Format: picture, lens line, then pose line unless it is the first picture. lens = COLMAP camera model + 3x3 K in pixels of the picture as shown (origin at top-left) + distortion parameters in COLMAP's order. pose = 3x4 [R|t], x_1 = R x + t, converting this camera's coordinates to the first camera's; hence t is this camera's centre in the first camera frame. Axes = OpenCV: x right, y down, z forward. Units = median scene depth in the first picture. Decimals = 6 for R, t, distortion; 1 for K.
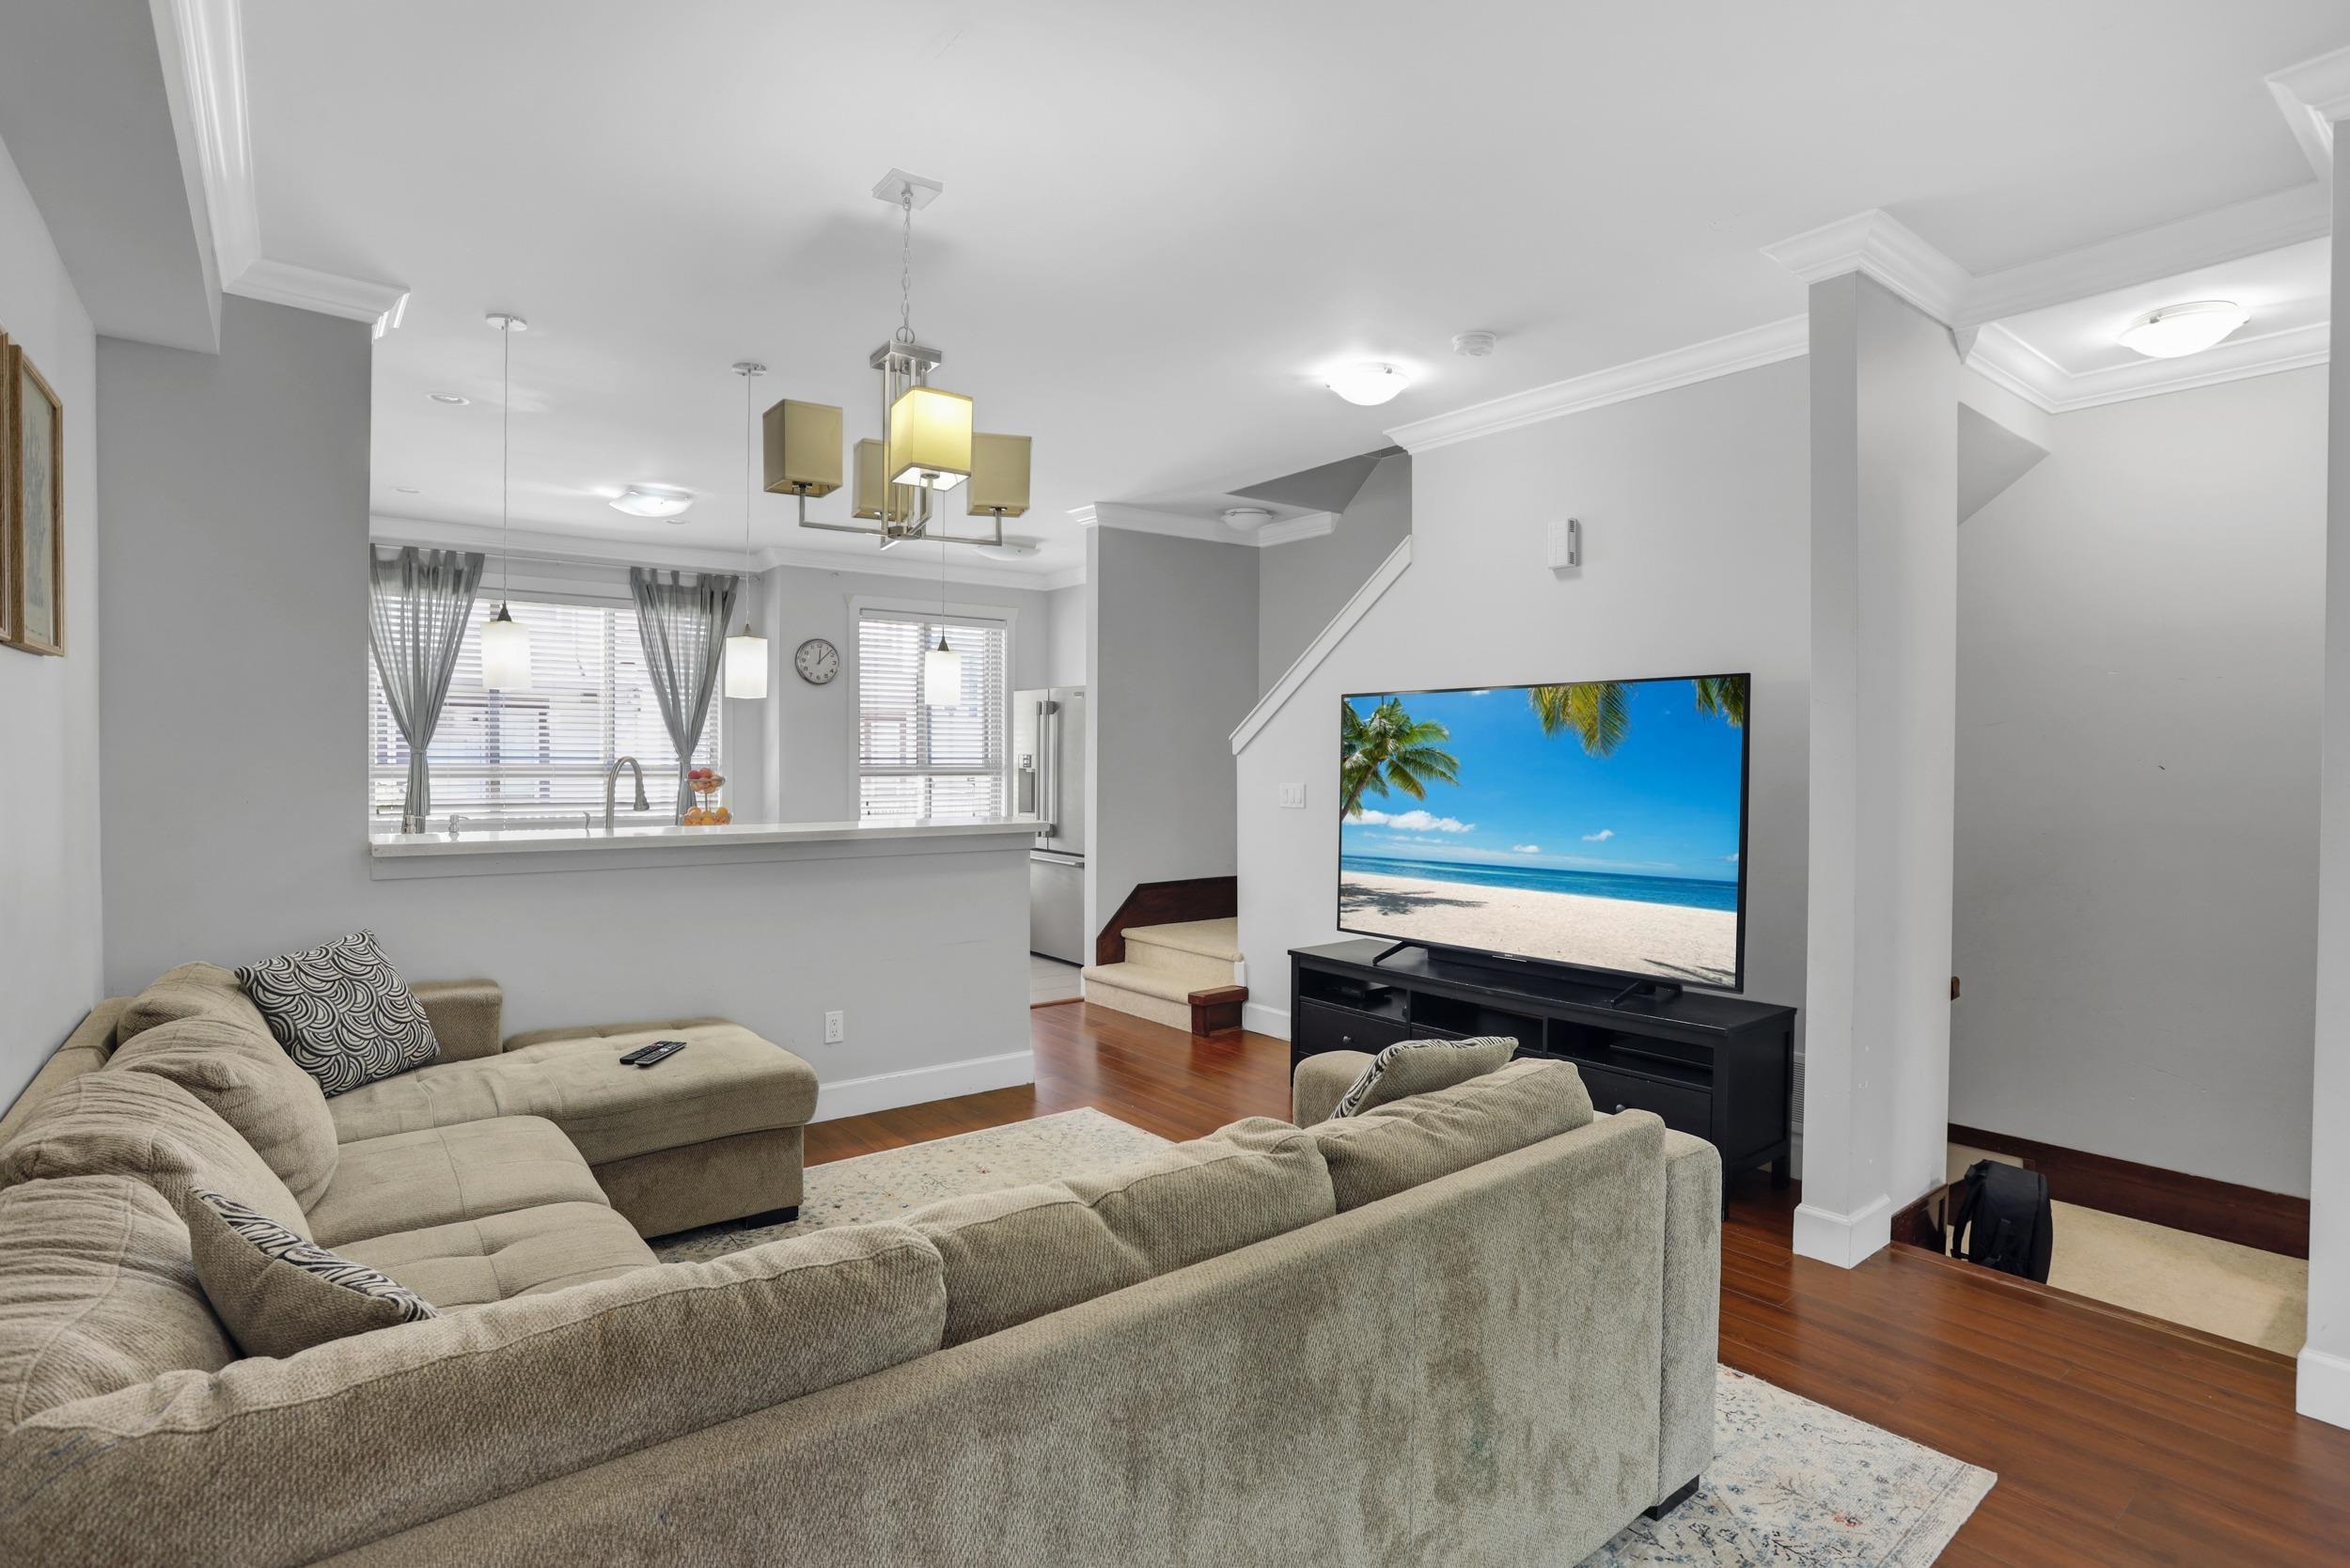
lens RADIAL K [[1123.9, 0, 1175.7], [0, 1123.9, 754.1], [0, 0, 1]] dist [-0.031425, 0.014630]
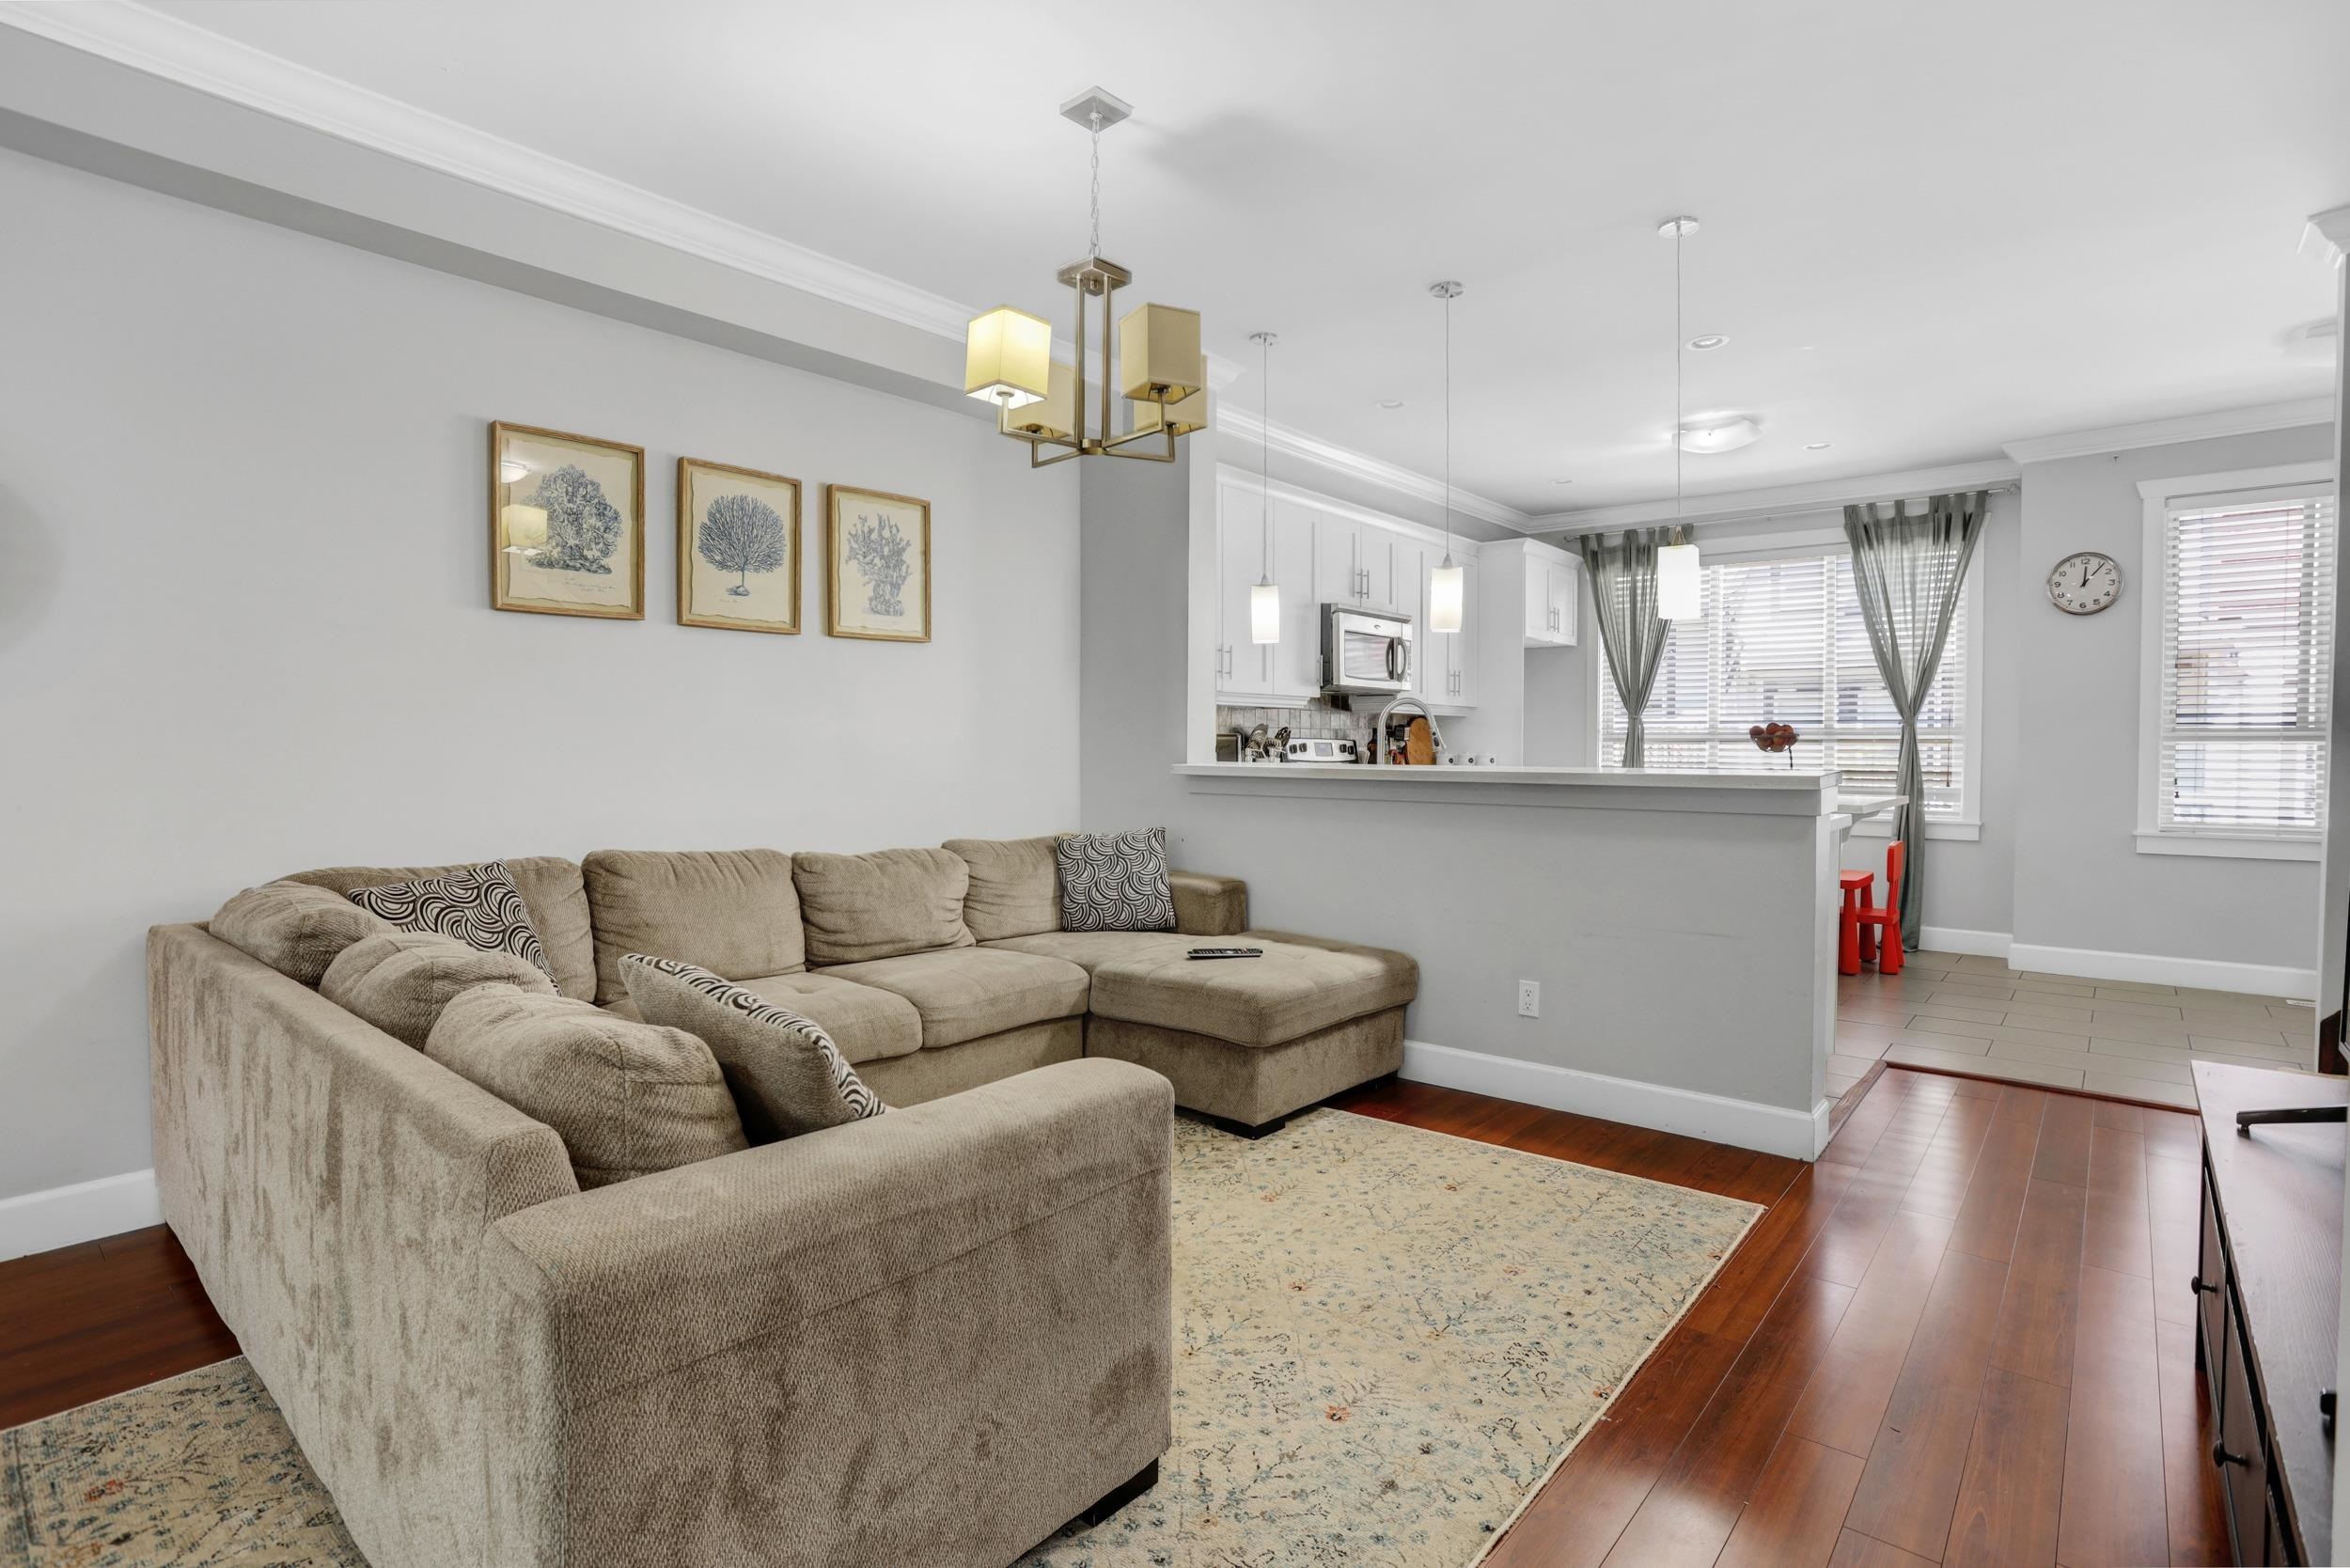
lens RADIAL K [[1123.9, 0, 1175.7], [0, 1123.9, 754.1], [0, 0, 1]] dist [-0.031425, 0.014630]
pose [[0.256761, 0.007595, -0.966445, 0.260011], [0.001182, 0.999966, 0.008172, 0.024524], [0.966474, -0.003241, 0.256743, 0.280429]]
